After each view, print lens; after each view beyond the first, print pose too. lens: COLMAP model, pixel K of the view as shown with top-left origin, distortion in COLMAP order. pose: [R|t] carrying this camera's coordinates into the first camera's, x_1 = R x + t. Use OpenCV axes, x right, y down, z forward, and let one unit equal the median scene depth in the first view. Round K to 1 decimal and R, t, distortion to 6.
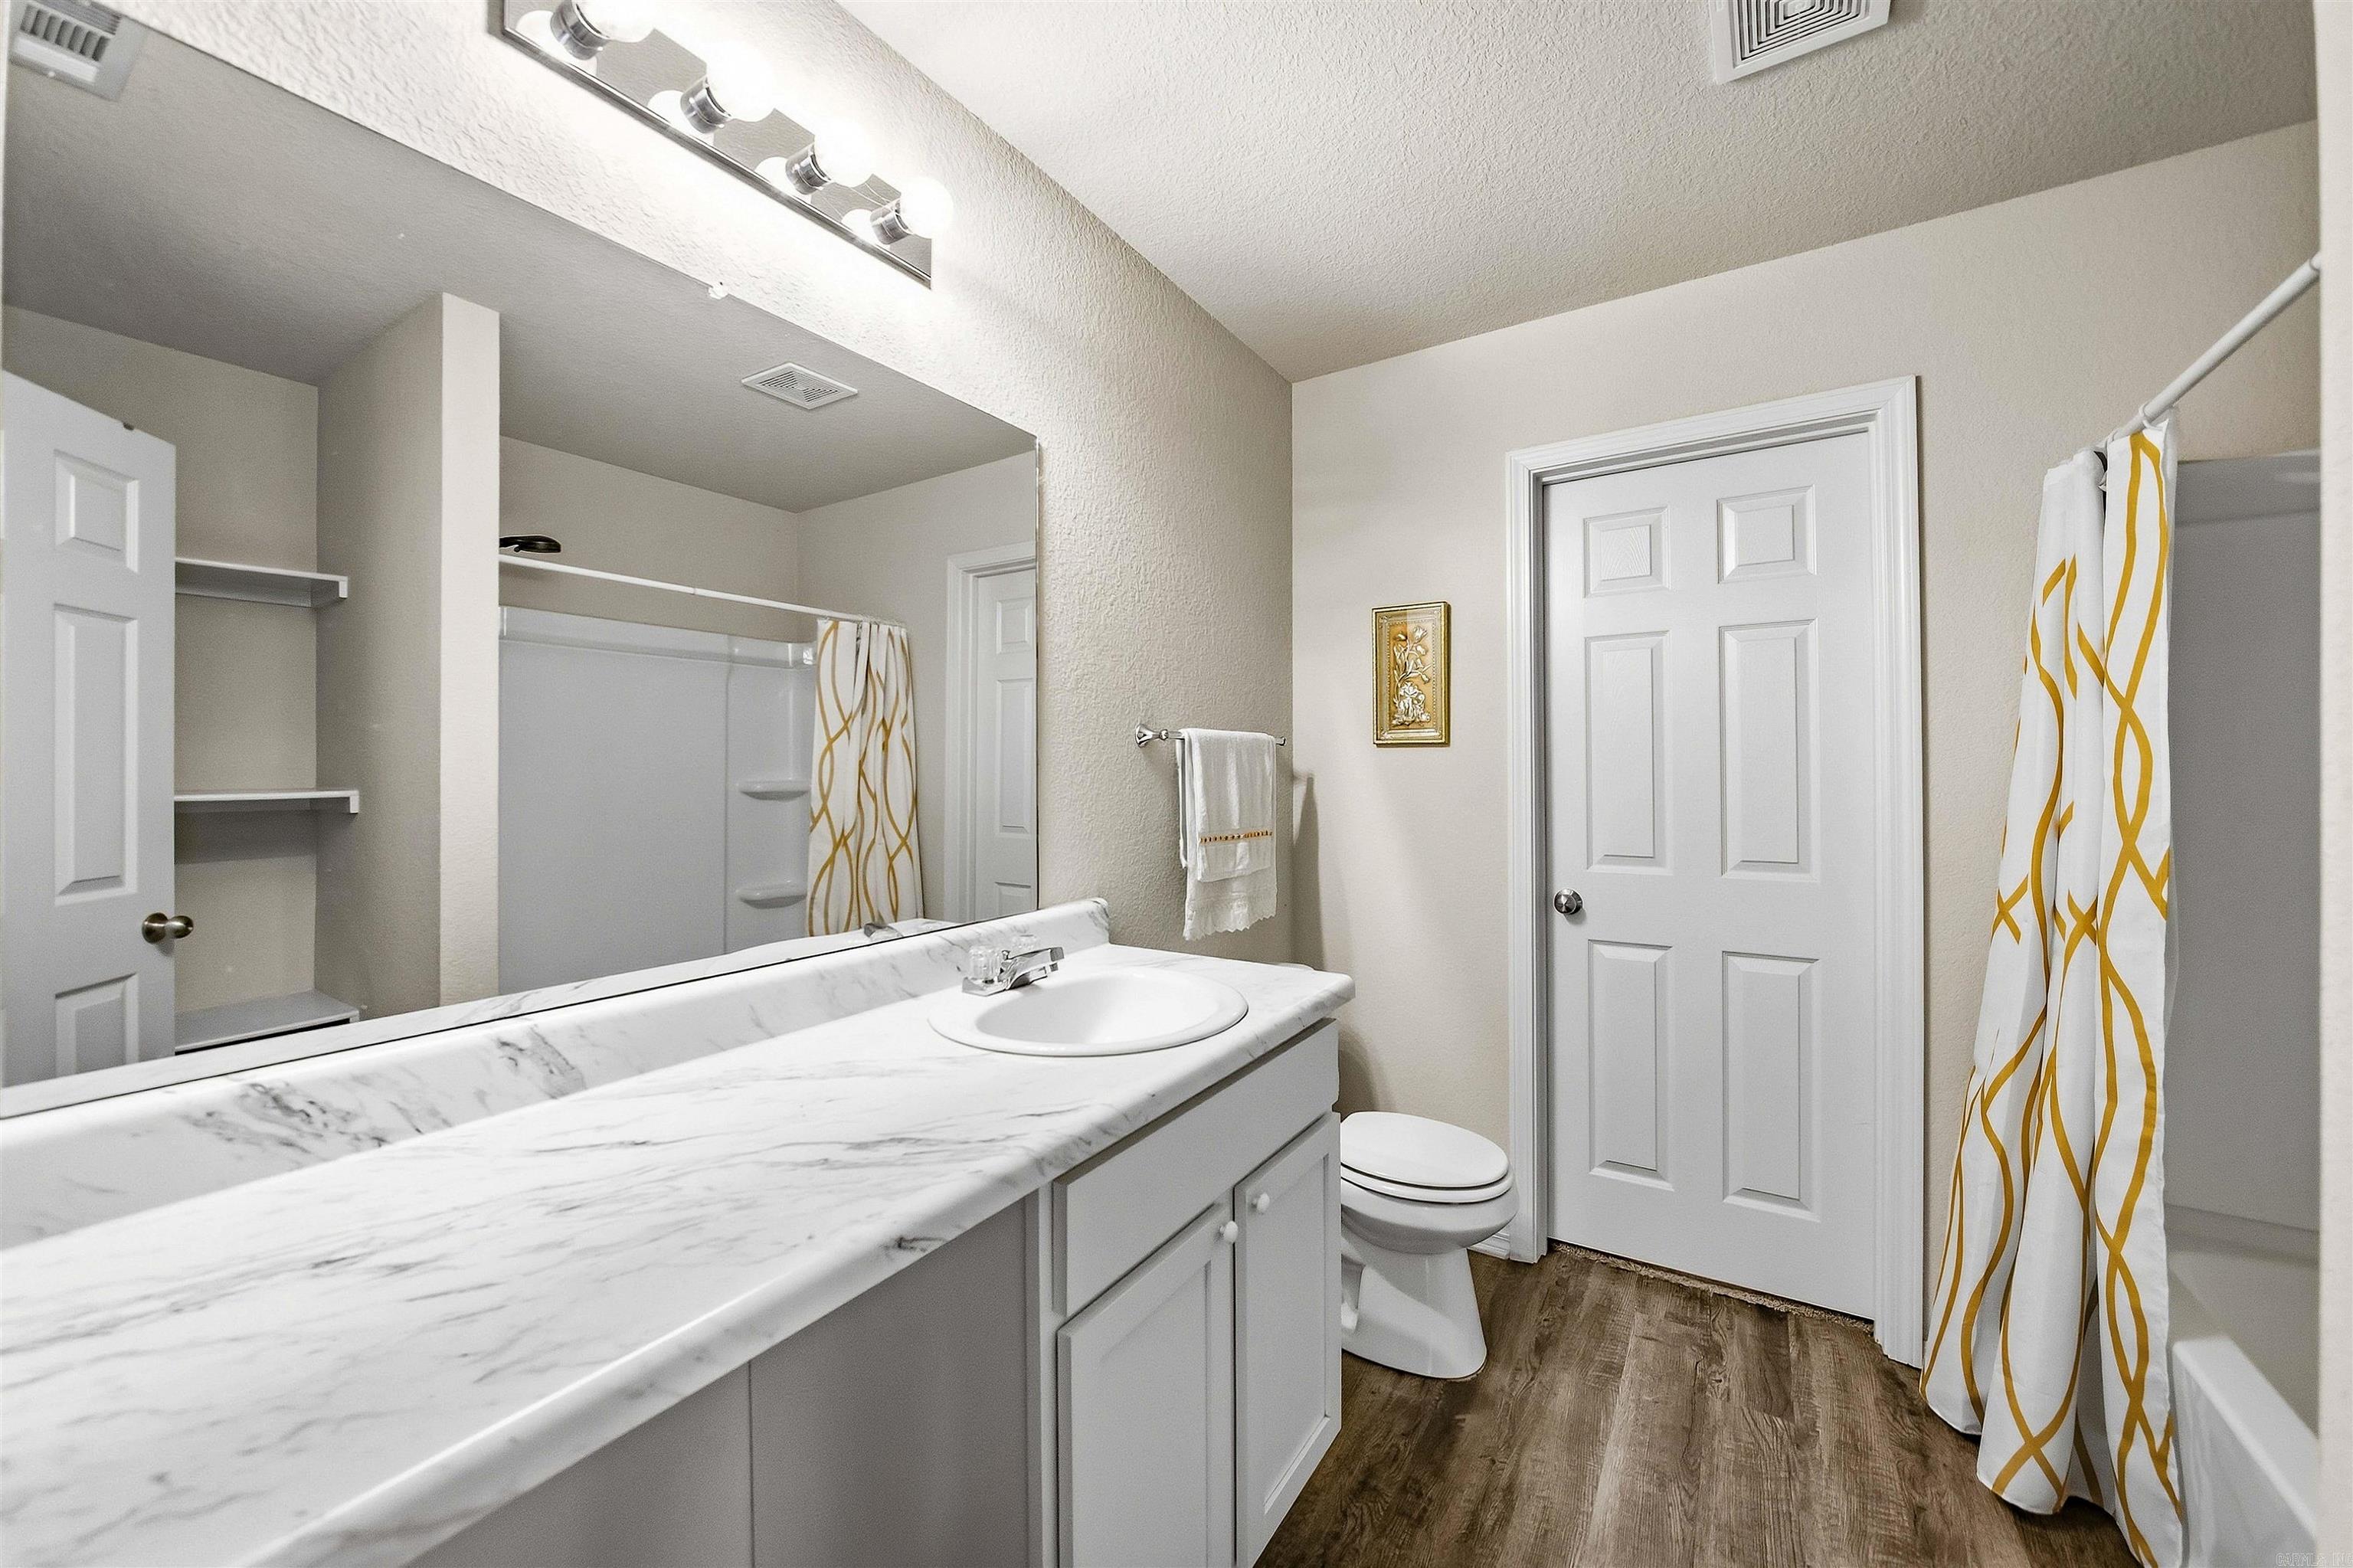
lens RADIAL K [[892.0, 0, 1175.2], [0, 892.0, 767.1], [0, 0, 1]] dist [-0.015482, 0.000057]
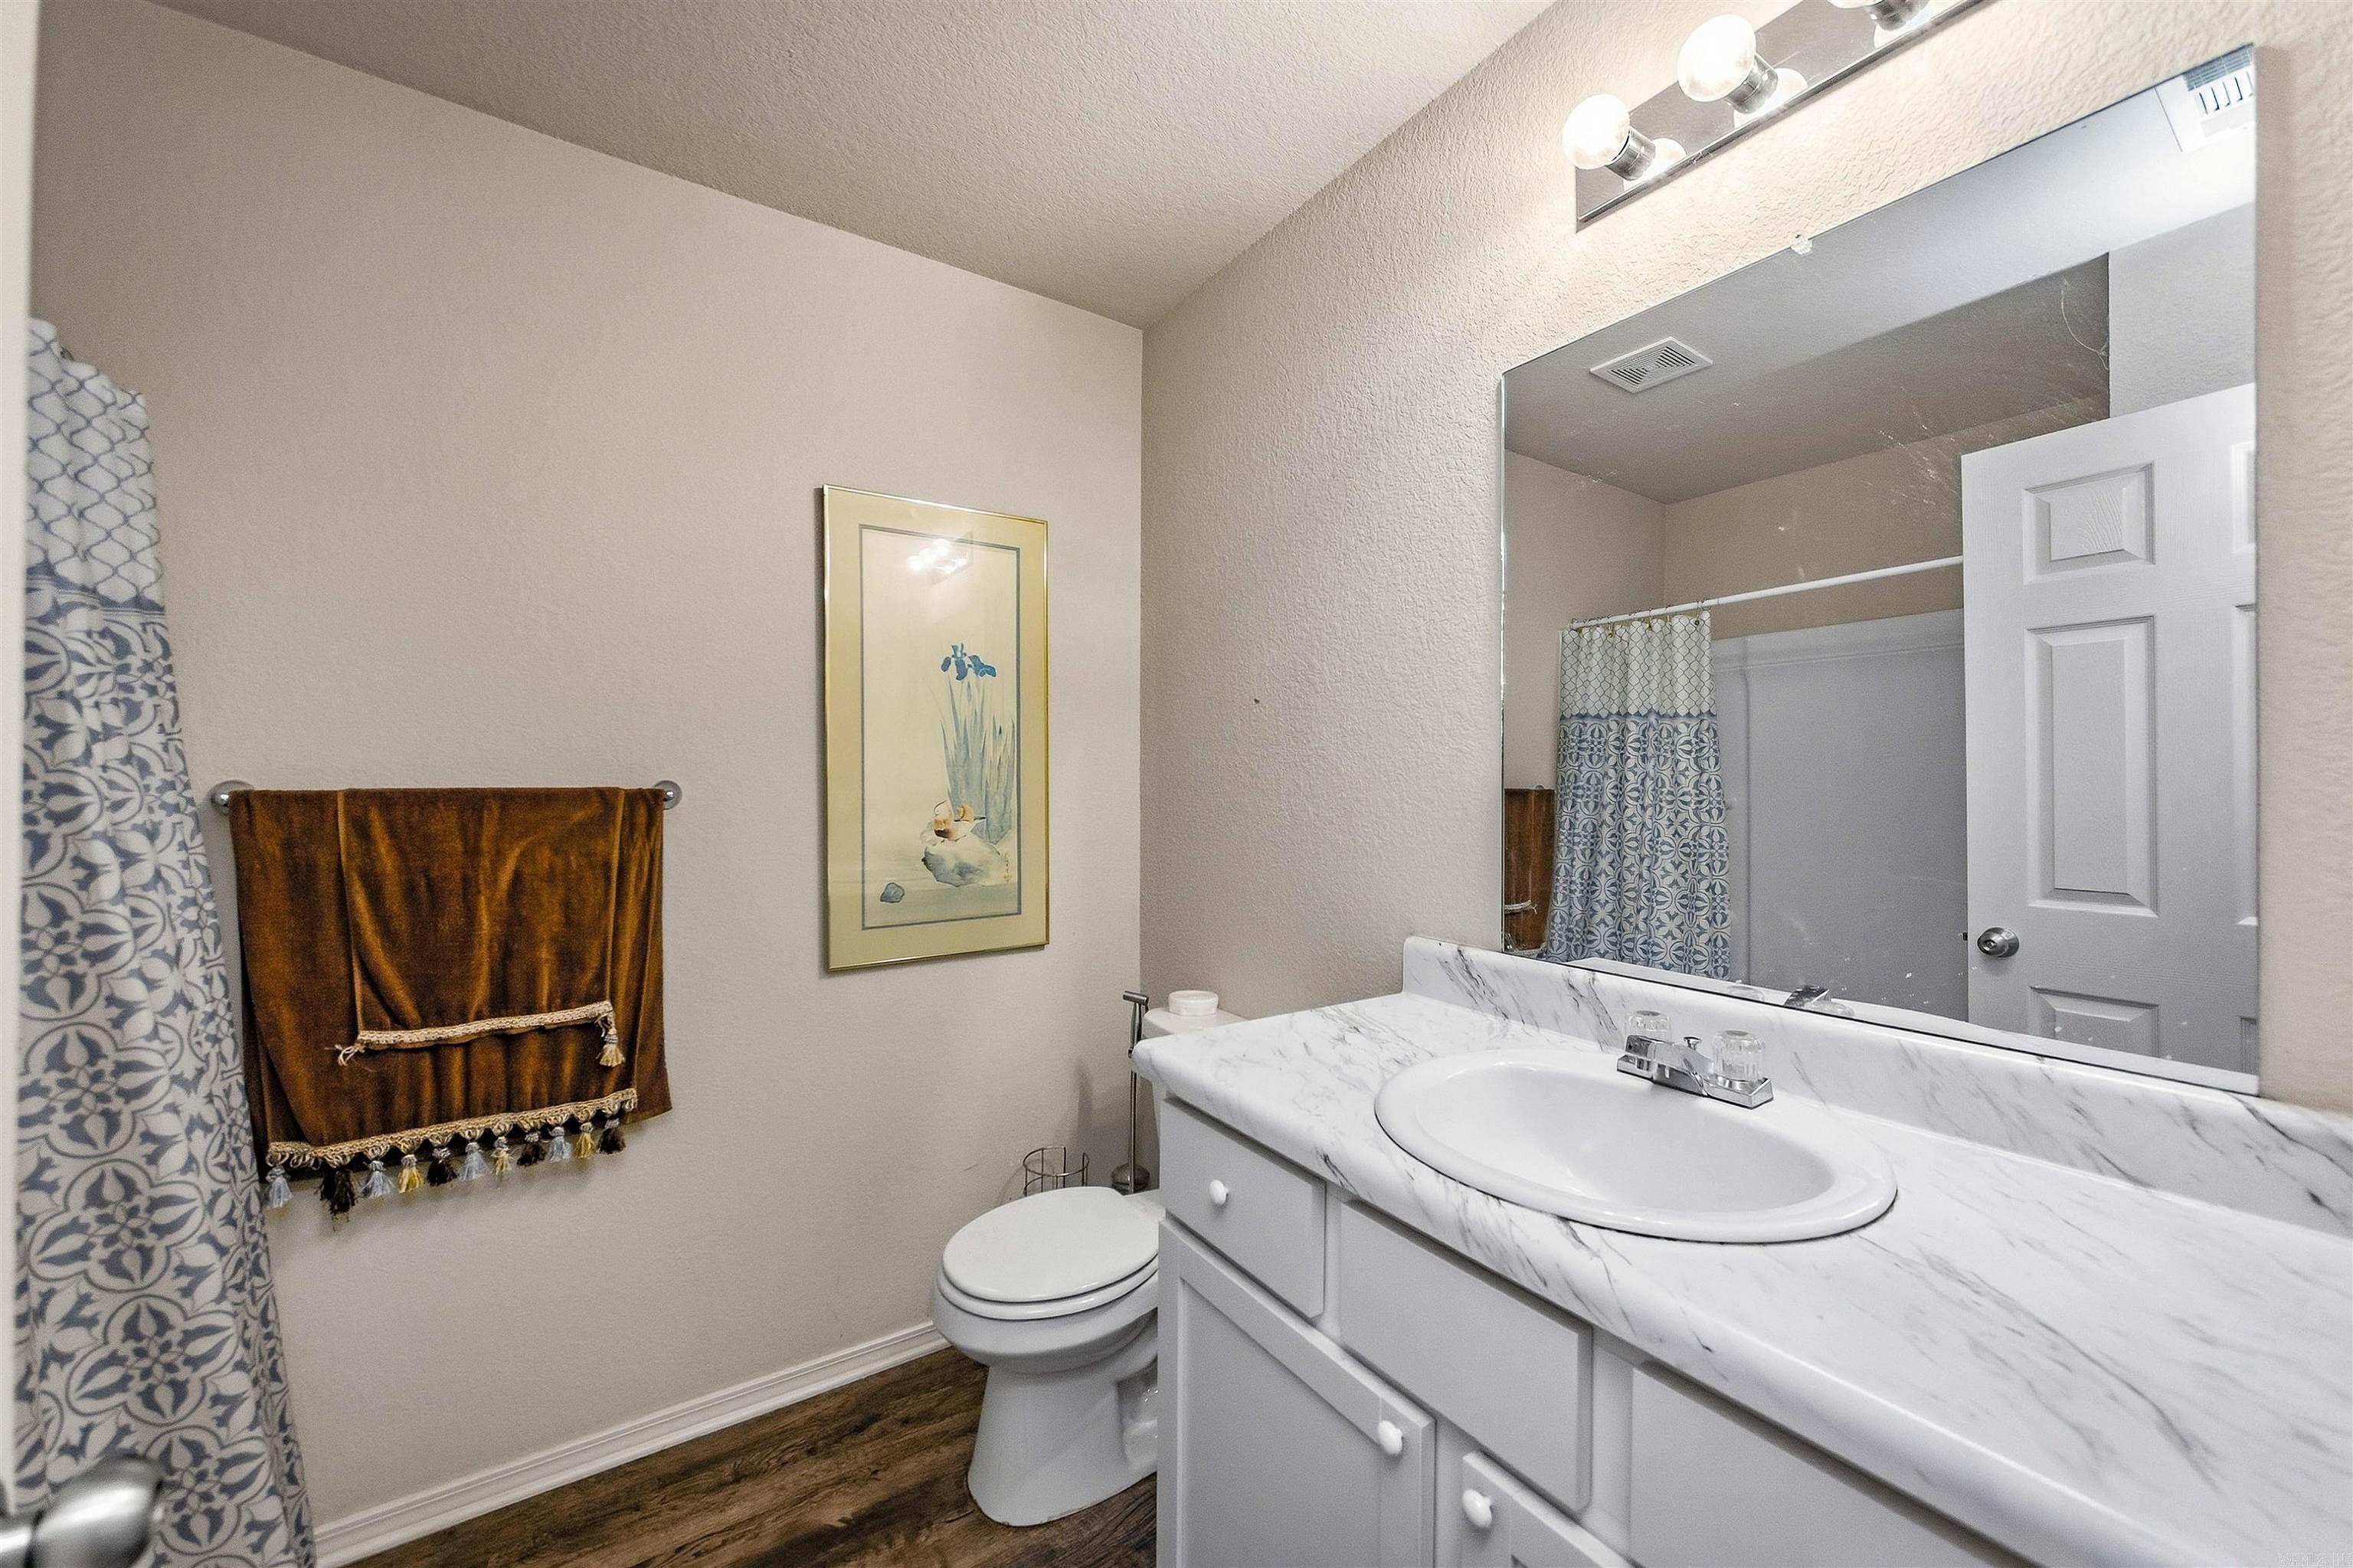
lens RADIAL K [[871.0, 0, 1171.5], [0, 871.0, 774.0], [0, 0, 1]] dist [-0.003166, -0.000159]
pose [[-0.418086, -0.002012, -0.908405, 0.762841], [0.007385, 0.999957, -0.005614, -0.006172], [0.908377, -0.009056, -0.418053, 1.098253]]
